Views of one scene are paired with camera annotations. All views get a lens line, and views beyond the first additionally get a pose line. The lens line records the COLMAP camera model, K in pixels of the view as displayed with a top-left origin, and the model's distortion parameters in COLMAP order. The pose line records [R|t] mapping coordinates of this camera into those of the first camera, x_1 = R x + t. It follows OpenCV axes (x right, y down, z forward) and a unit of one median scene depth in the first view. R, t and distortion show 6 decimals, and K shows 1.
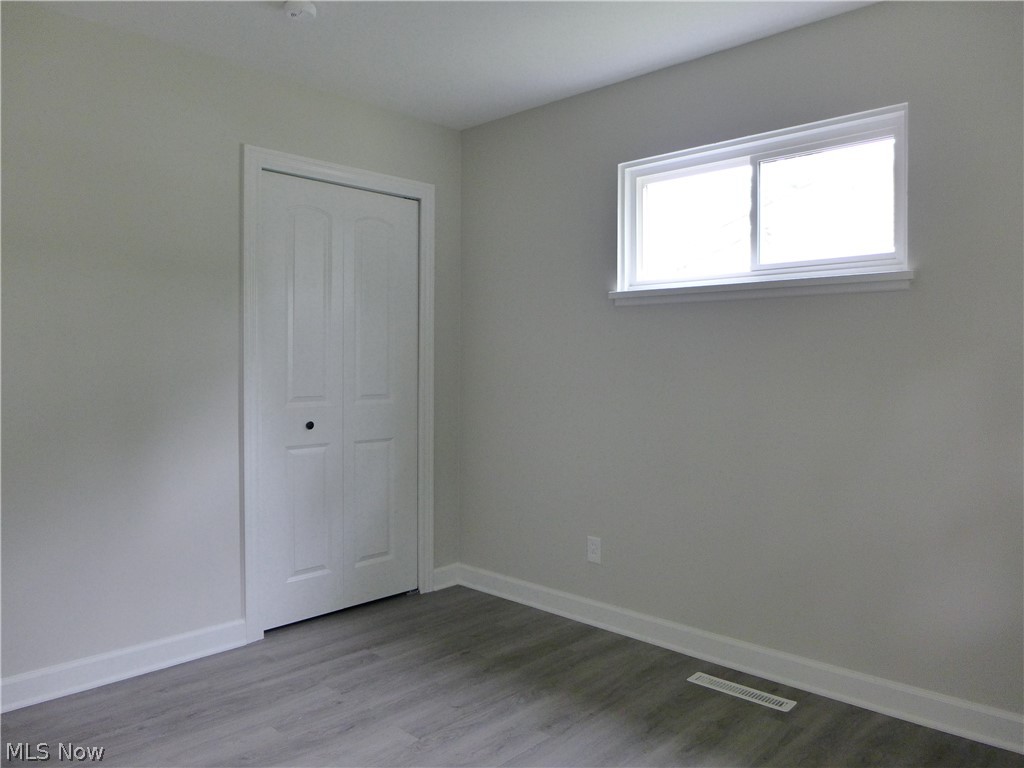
lens RADIAL K [[735.7, 0, 506.7], [0, 735.7, 375.5], [0, 0, 1]] dist [-0.049508, 0.005923]
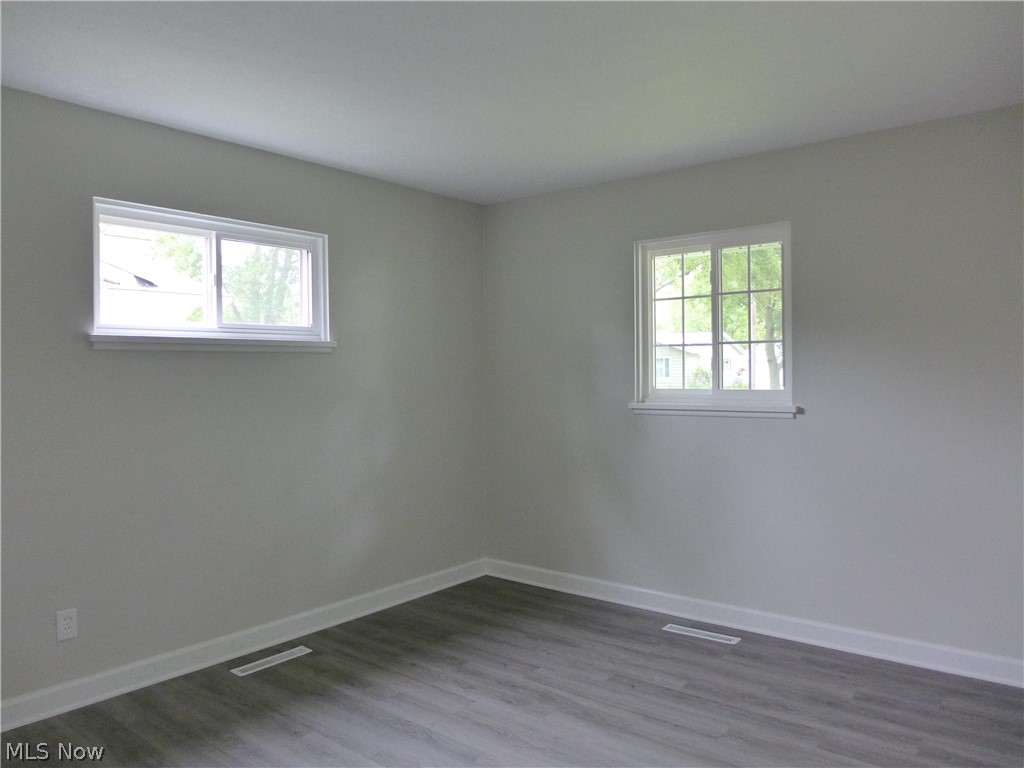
lens RADIAL K [[735.7, 0, 506.7], [0, 735.7, 375.5], [0, 0, 1]] dist [-0.049508, 0.005923]
pose [[-0.078886, -0.006852, 0.996860, -0.931974], [0.030035, 0.999506, 0.009247, -0.062752], [-0.996431, 0.030670, -0.078642, 0.639960]]
